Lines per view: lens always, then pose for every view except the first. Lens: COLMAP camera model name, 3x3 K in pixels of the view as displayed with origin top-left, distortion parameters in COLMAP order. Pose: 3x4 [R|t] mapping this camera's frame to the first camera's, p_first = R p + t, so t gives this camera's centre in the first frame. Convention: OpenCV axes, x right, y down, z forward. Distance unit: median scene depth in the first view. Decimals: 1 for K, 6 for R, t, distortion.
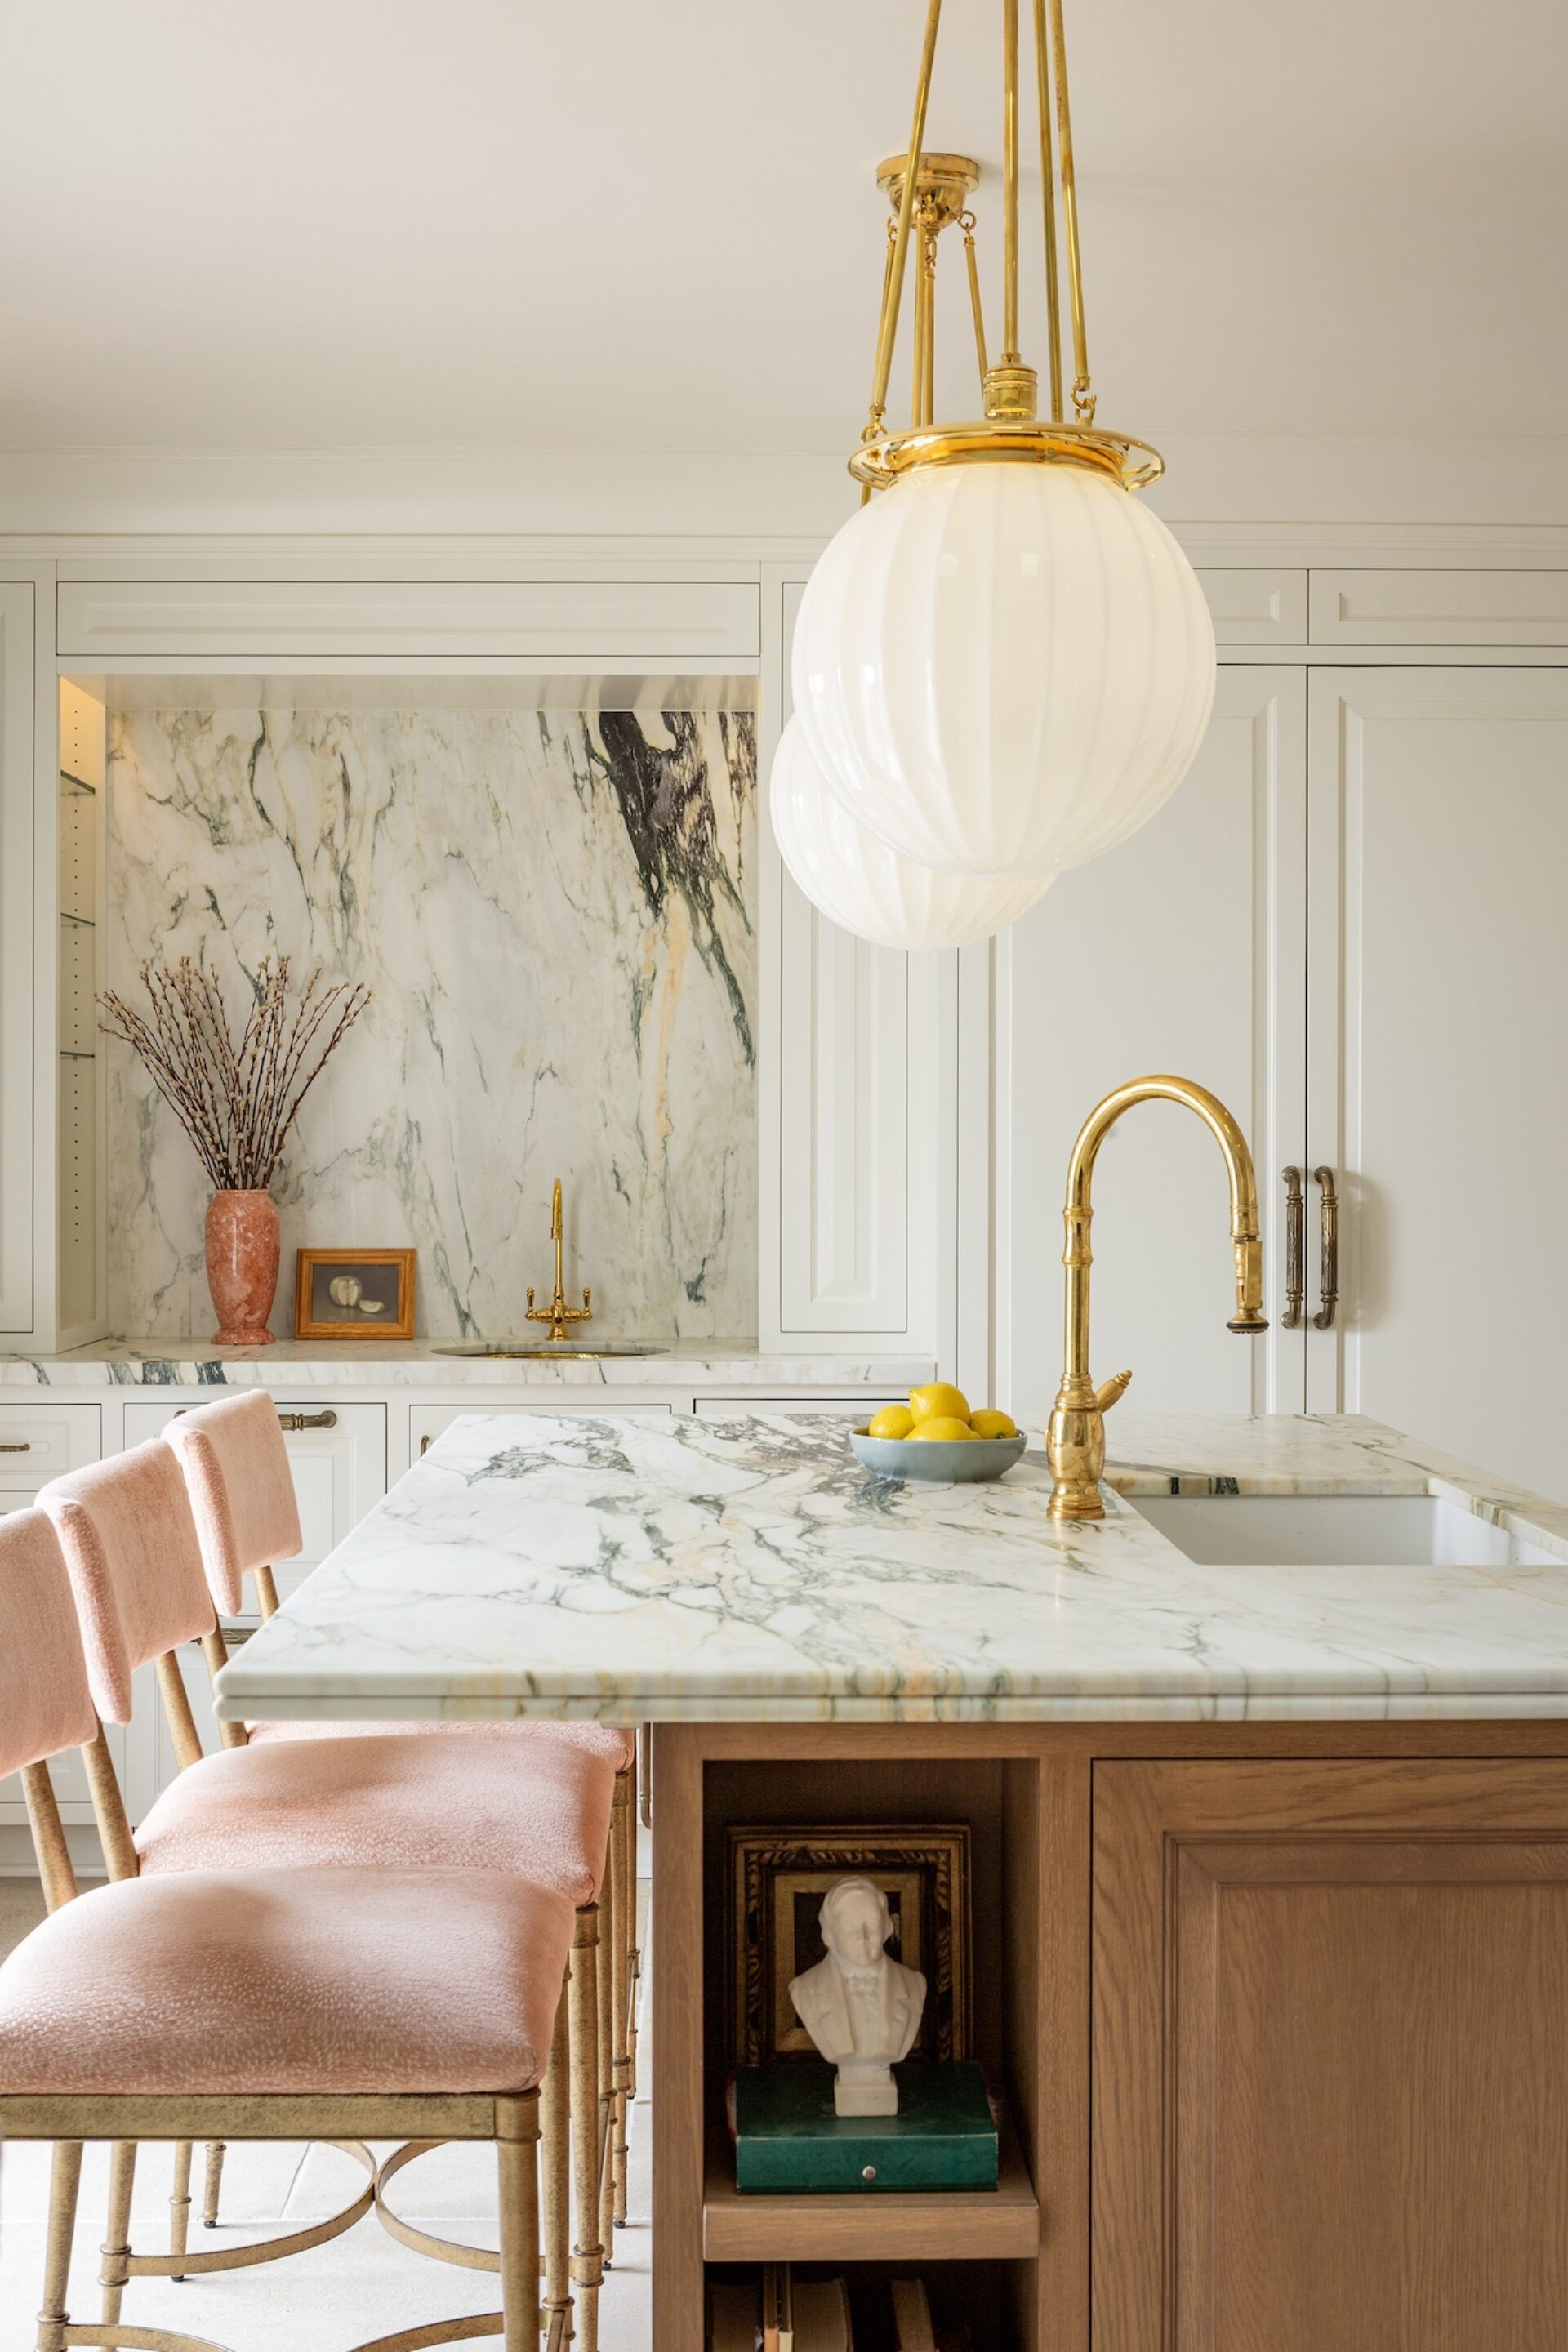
lens RADIAL K [[2910.1, 0, 755.6], [0, 2910.1, 1166.3], [0, 0, 1]] dist [-0.021775, -0.001228]
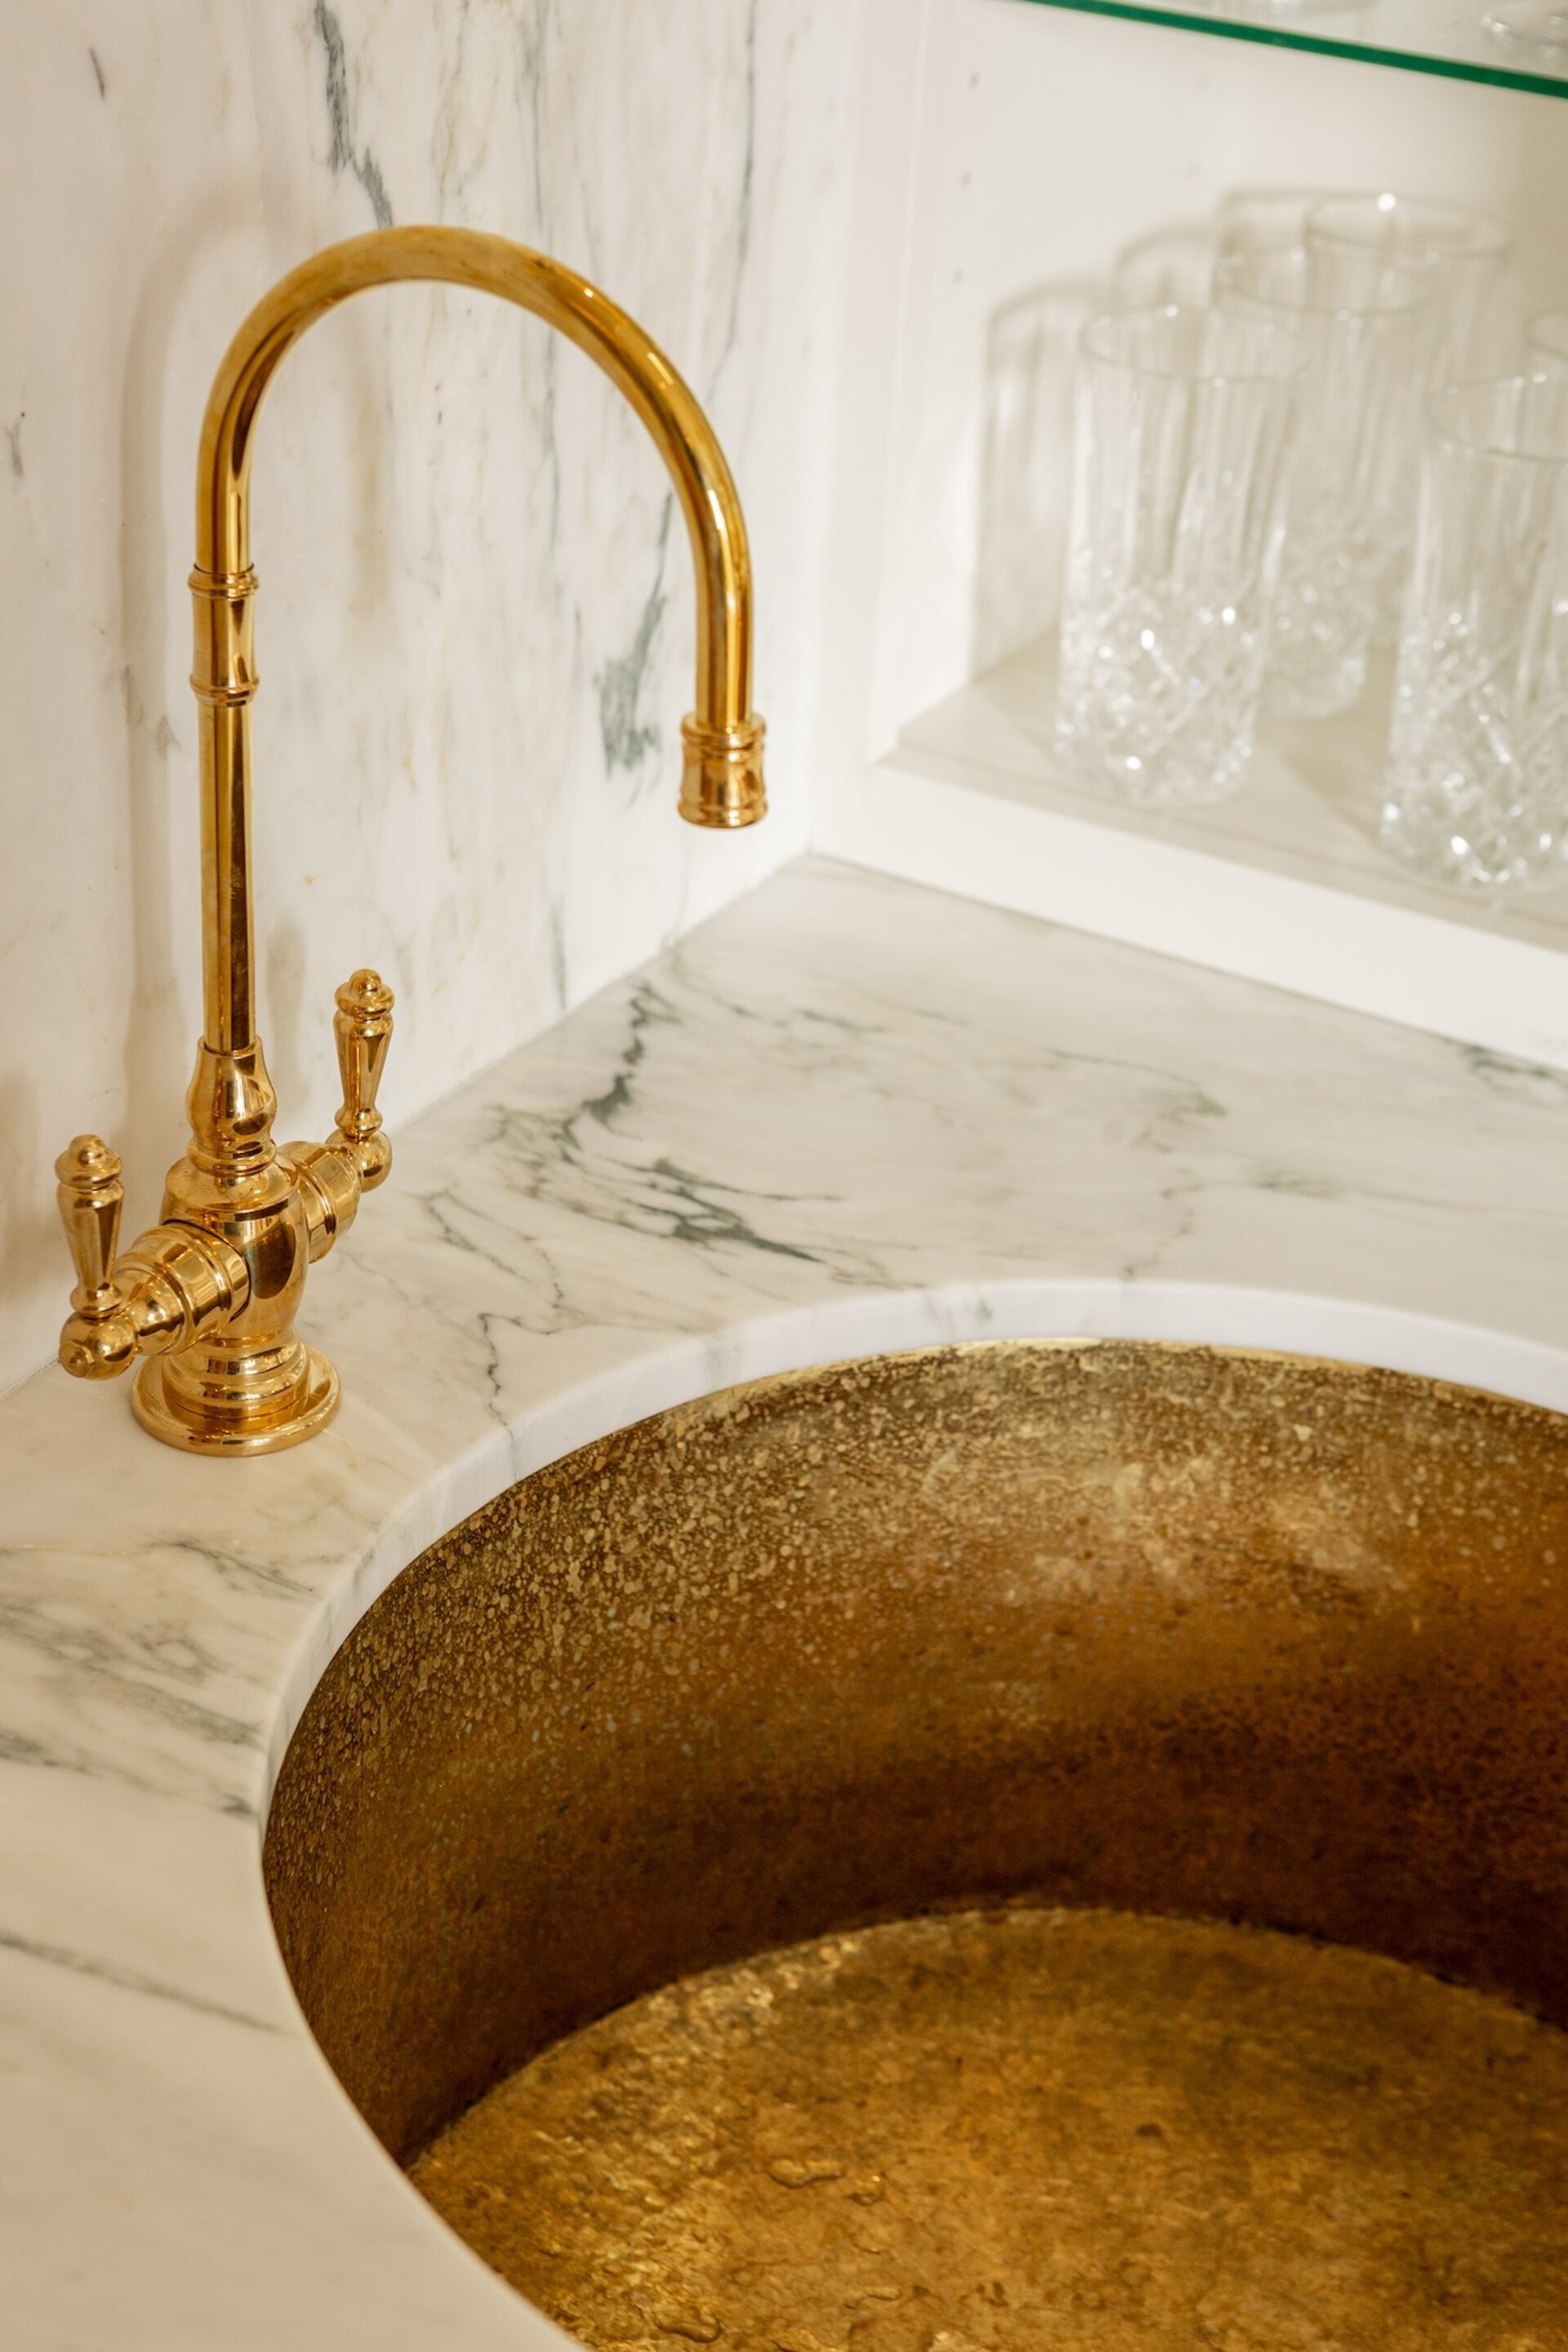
lens RADIAL K [[3703.0, 0, 779.6], [0, 3703.0, 1135.0], [0, 0, 1]] dist [-0.026199, -0.130402]
pose [[0.504218, -0.393496, 0.768717, -0.178956], [-0.042457, 0.877783, 0.477174, -0.032287], [-0.862532, -0.273237, 0.425887, 0.905473]]
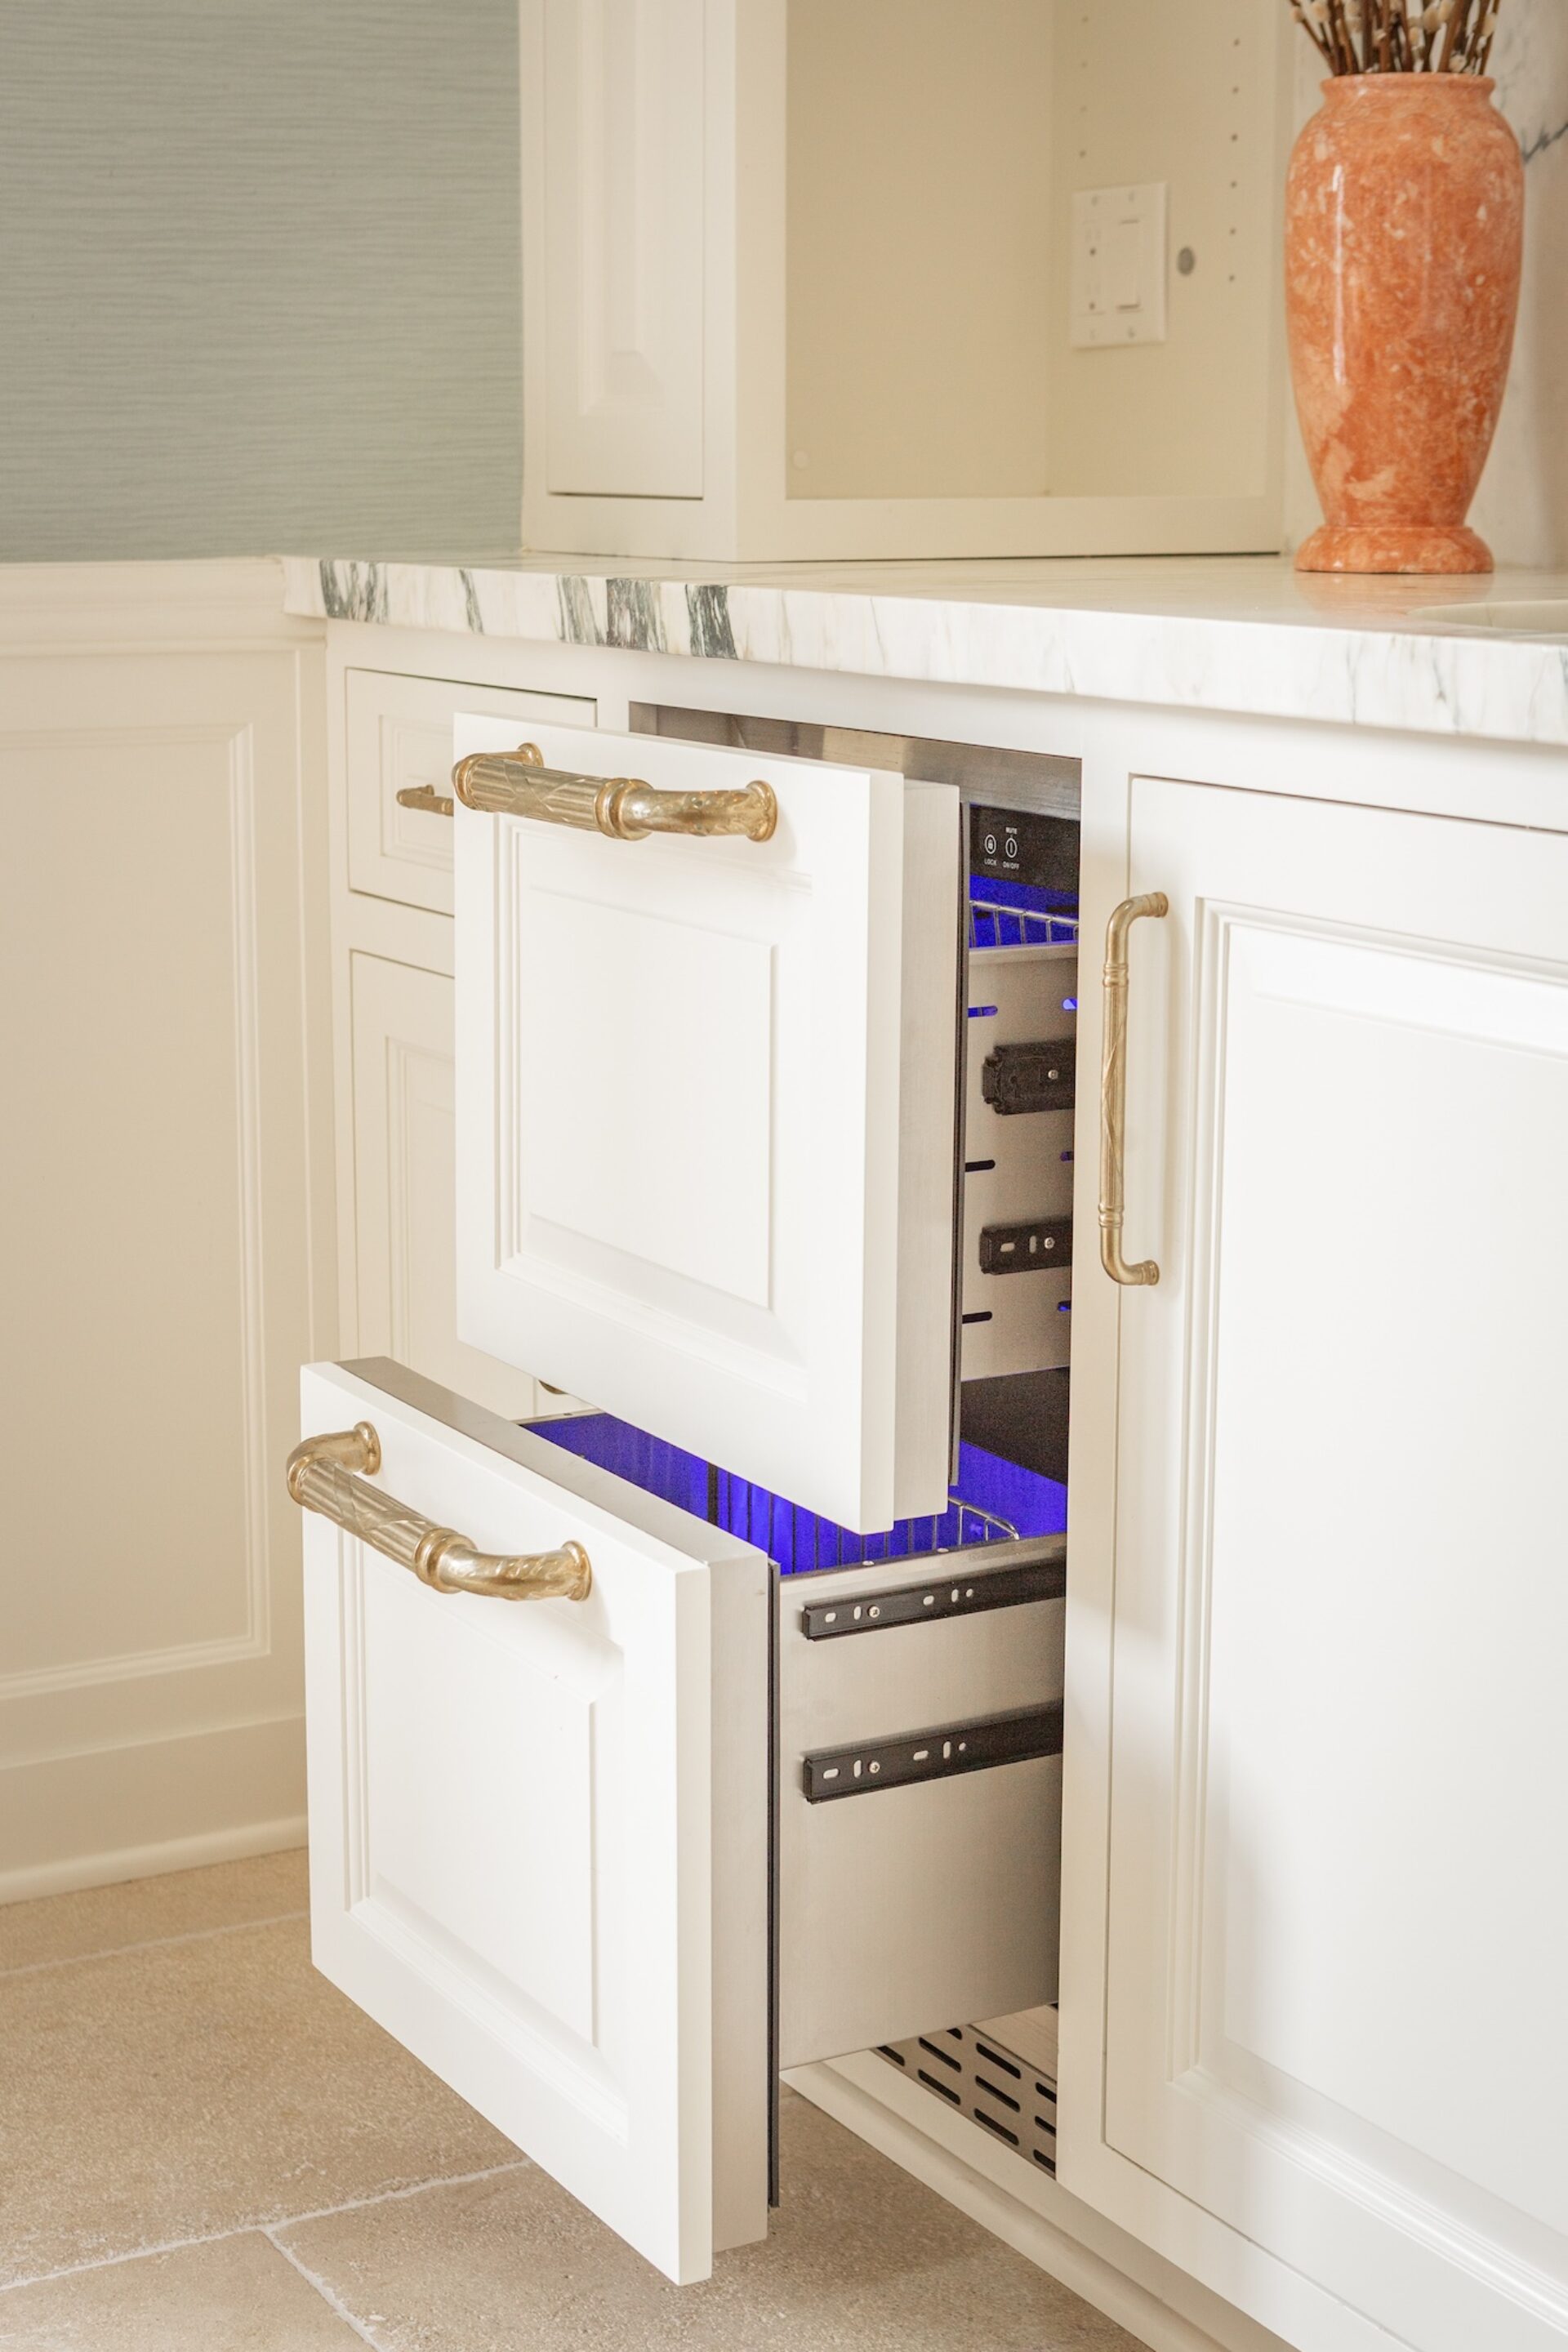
lens RADIAL K [[3703.0, 0, 779.6], [0, 3703.0, 1135.0], [0, 0, 1]] dist [-0.026199, -0.130402]
pose [[0.497175, 0.162805, -0.852239, 0.145456], [-0.011018, 0.983343, 0.181423, 0.047554], [0.867580, -0.080809, 0.490688, 0.719592]]
